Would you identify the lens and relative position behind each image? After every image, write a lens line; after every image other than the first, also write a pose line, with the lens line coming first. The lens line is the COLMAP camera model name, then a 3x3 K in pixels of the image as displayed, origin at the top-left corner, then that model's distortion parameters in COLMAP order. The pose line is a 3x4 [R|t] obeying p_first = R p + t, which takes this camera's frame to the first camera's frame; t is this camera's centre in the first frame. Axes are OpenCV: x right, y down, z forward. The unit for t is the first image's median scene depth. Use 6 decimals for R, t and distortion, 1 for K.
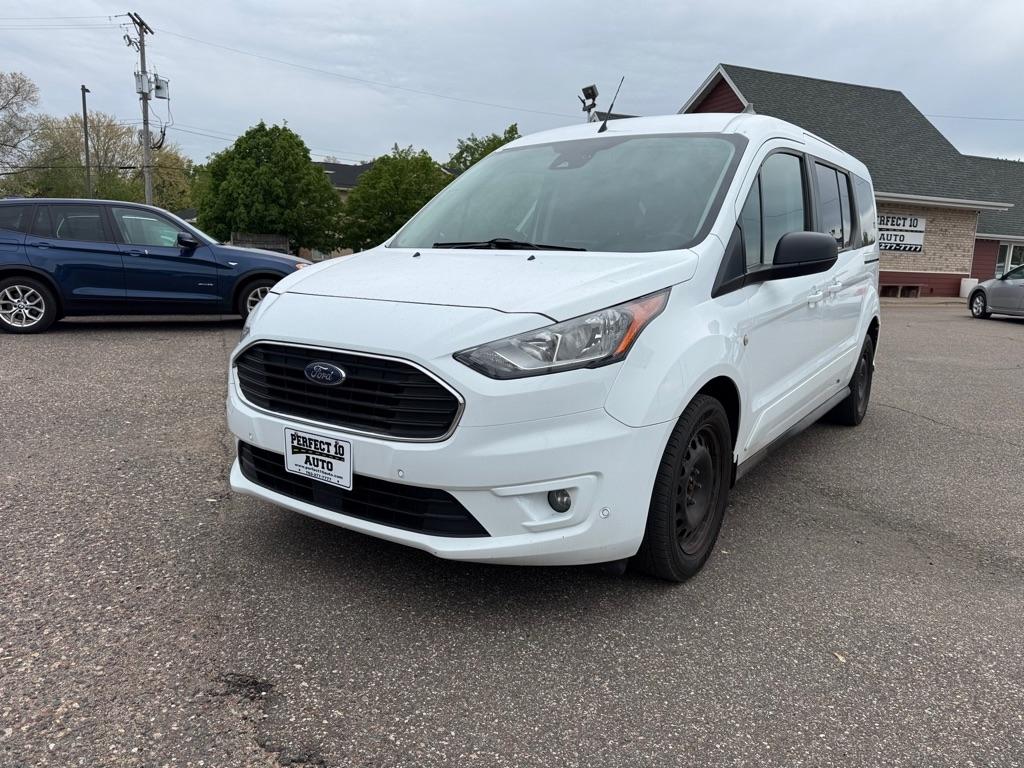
lens RADIAL K [[752.6, 0, 512.0], [0, 752.6, 384.0], [0, 0, 1]] dist [0.063071, -0.067132]
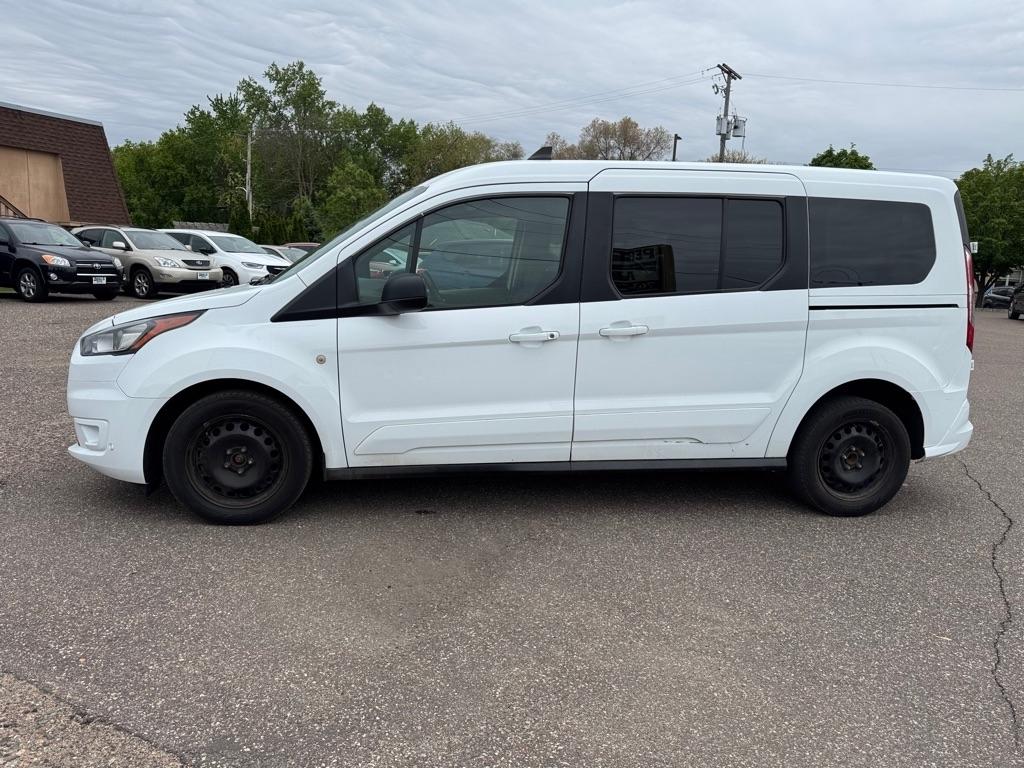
lens RADIAL K [[752.6, 0, 512.0], [0, 752.6, 384.0], [0, 0, 1]] dist [0.063071, -0.067132]
pose [[0.685848, 0.123151, -0.717249, 0.152765], [-0.144939, 0.988948, 0.031208, -0.010944], [0.713166, 0.082553, 0.696118, 0.040217]]
